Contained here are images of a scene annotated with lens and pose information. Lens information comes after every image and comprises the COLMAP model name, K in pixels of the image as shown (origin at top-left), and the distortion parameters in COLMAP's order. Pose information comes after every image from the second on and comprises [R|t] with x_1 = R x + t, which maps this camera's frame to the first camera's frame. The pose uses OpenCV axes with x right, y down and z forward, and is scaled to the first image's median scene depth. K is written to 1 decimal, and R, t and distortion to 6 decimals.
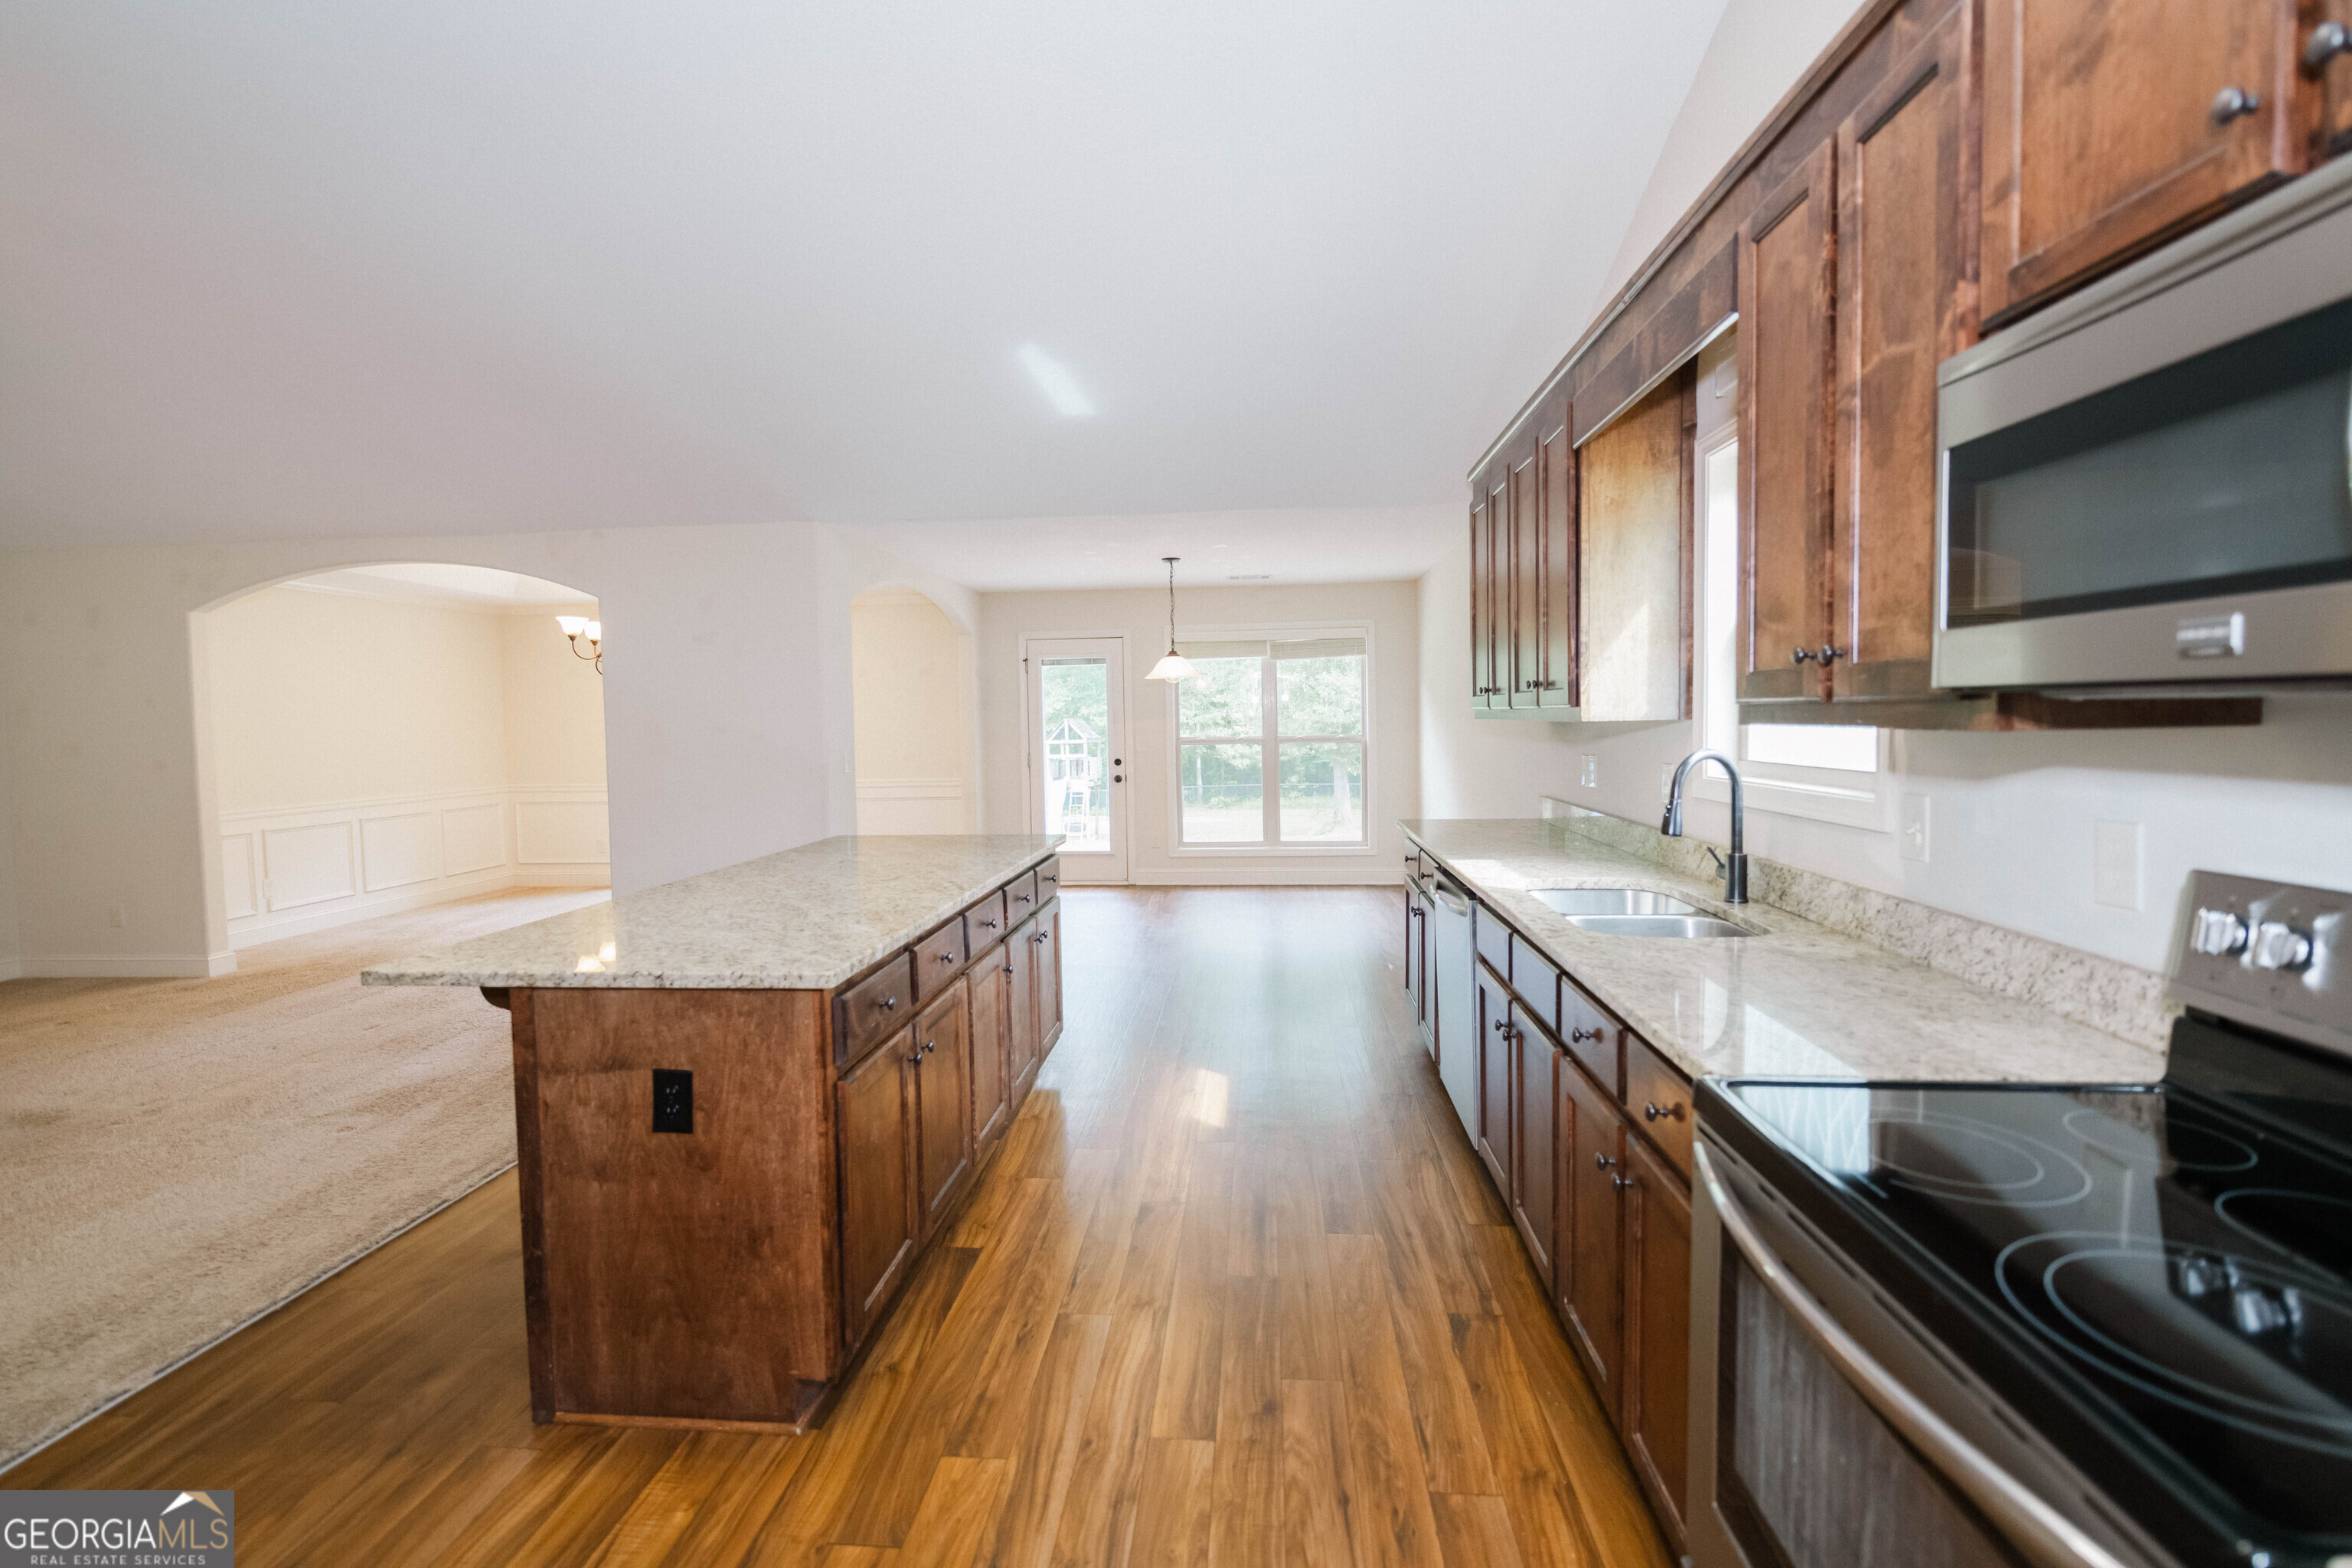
lens RADIAL K [[1008.2, 0, 1170.5], [0, 1008.2, 770.6], [0, 0, 1]] dist [0.000093, -0.000020]
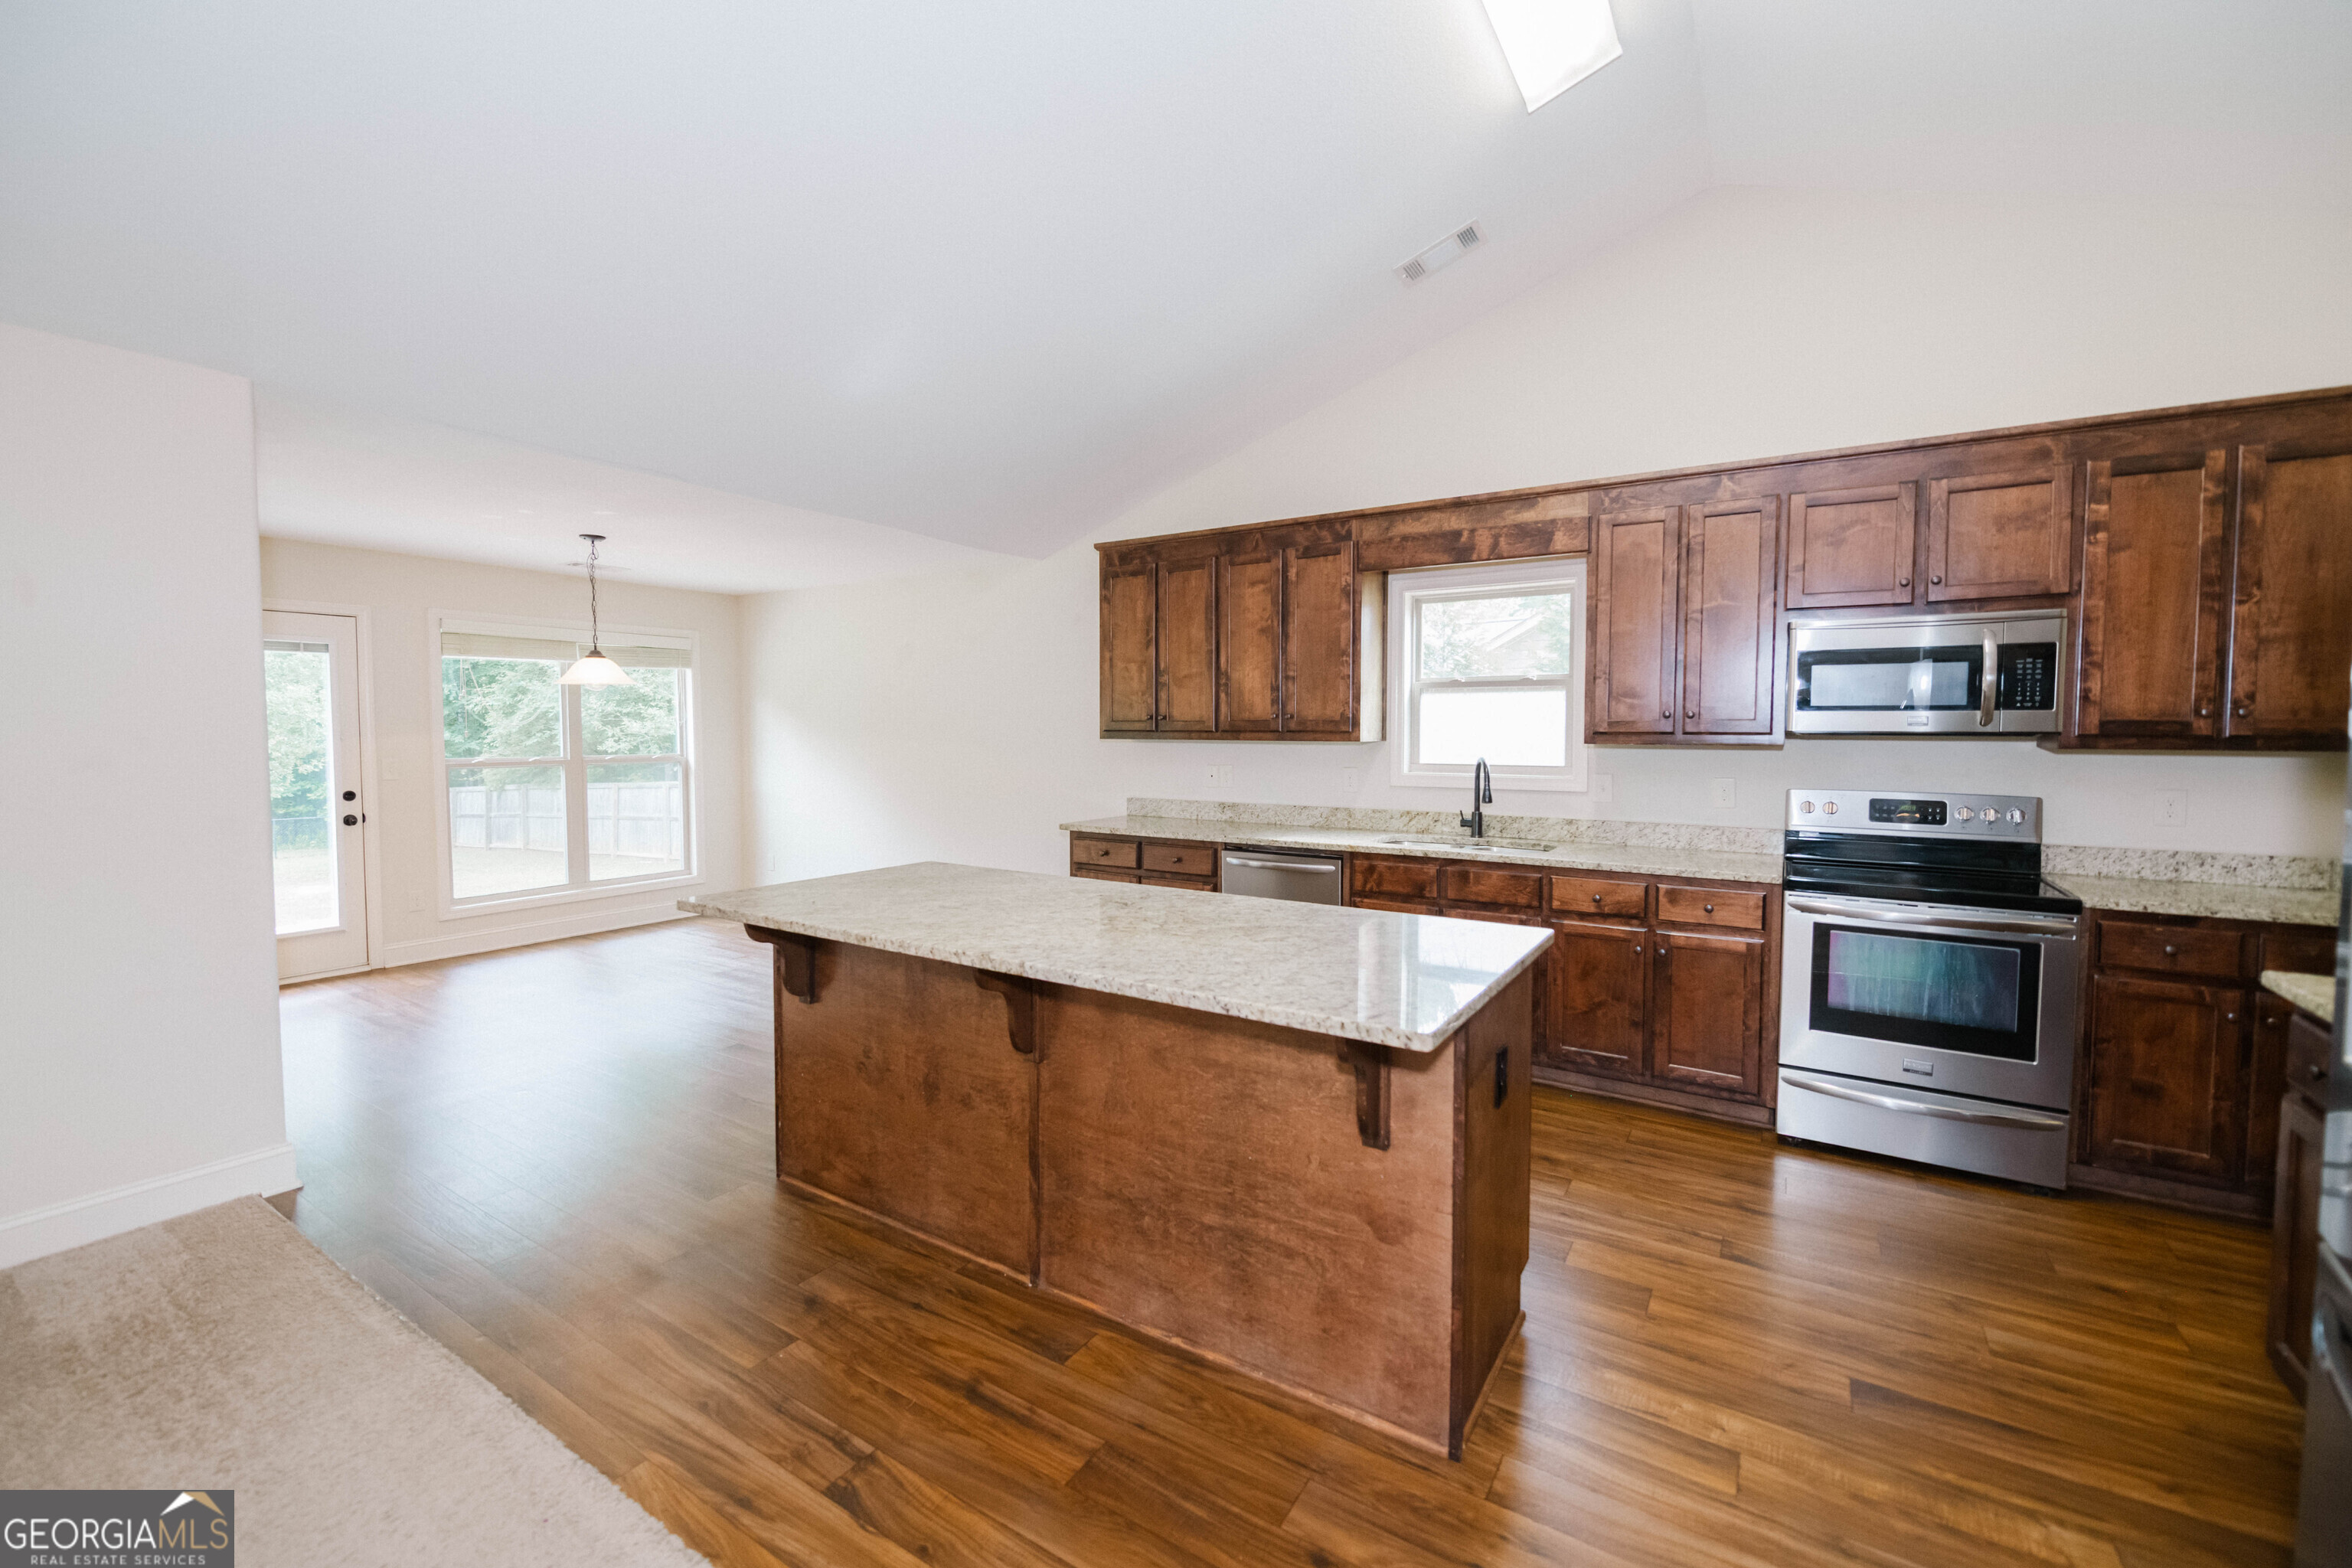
lens RADIAL K [[960.0, 0, 1180.9], [0, 960.0, 768.9], [0, 0, 1]] dist [0.000964, -0.003063]
pose [[0.458007, -0.018990, 0.888746, -0.451406], [0.037597, 0.999291, 0.001977, -0.008251], [-0.888153, 0.032509, 0.458396, 0.229937]]
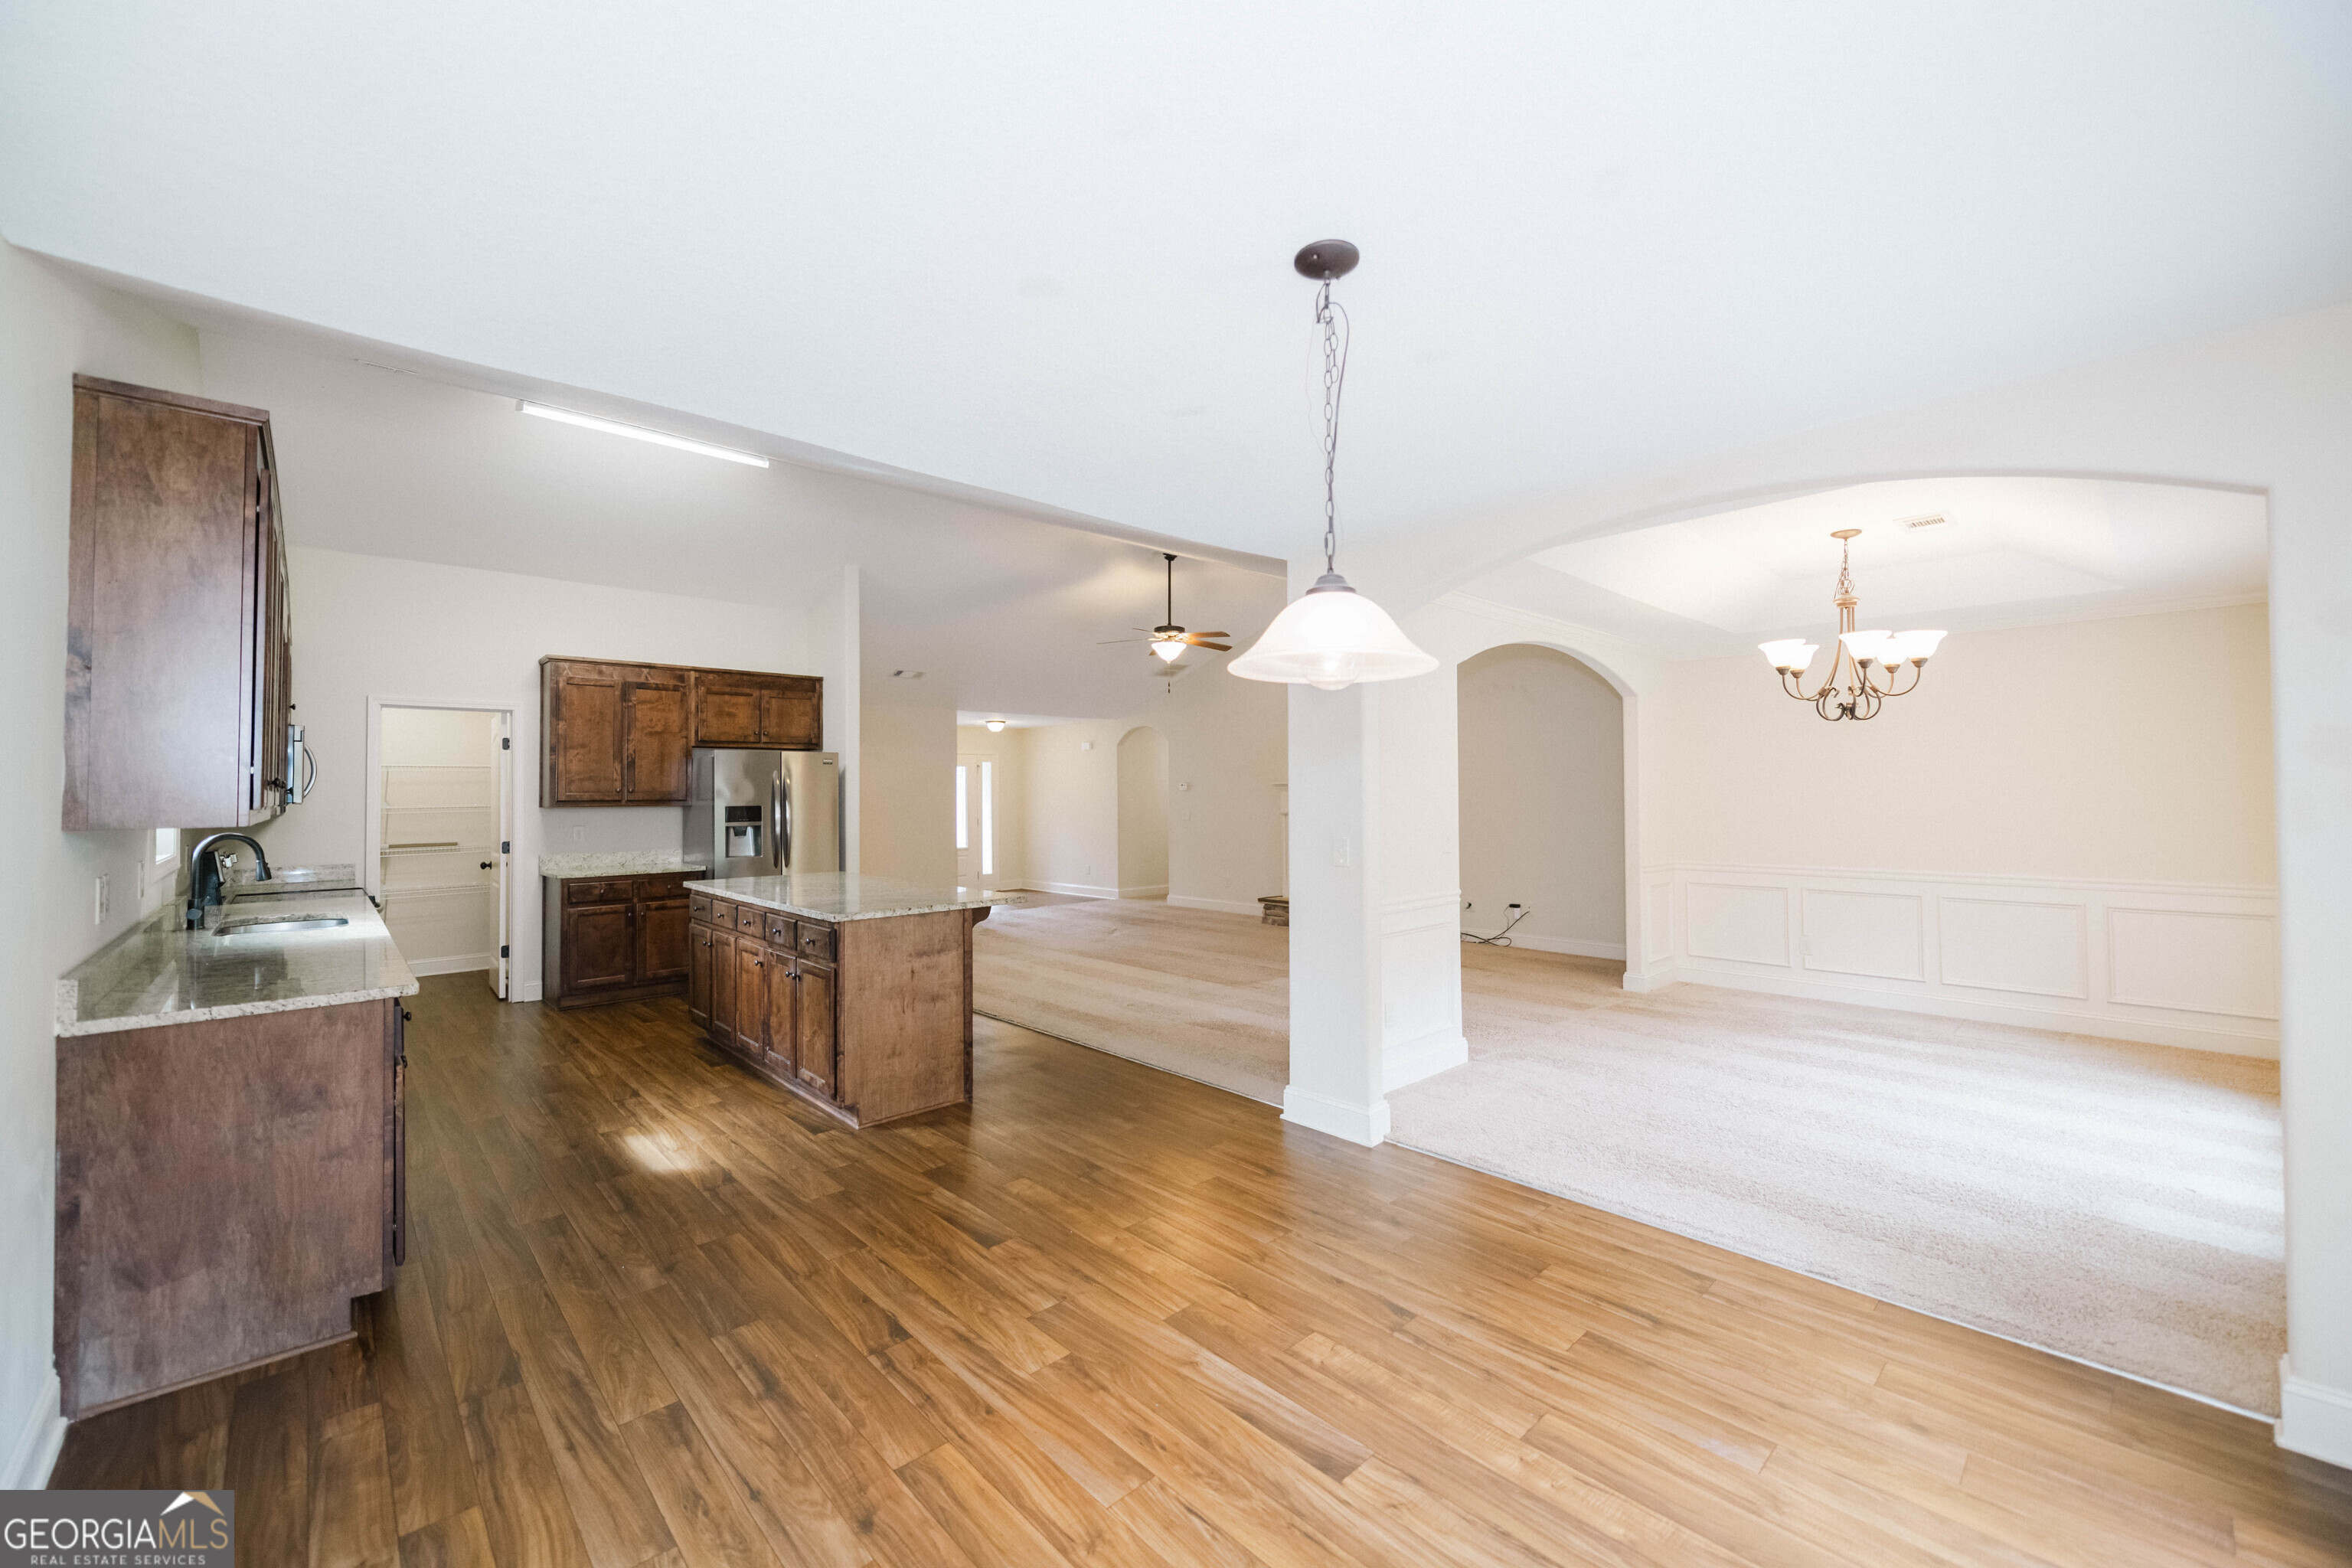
lens RADIAL K [[925.8, 0, 1176.2], [0, 925.8, 769.1], [0, 0, 1]] dist [-0.005645, -0.000397]
pose [[-0.665538, 0.003982, -0.746353, 0.216104], [-0.019844, 0.999538, 0.023028, -0.067590], [0.746100, 0.030136, -0.665151, 1.104856]]
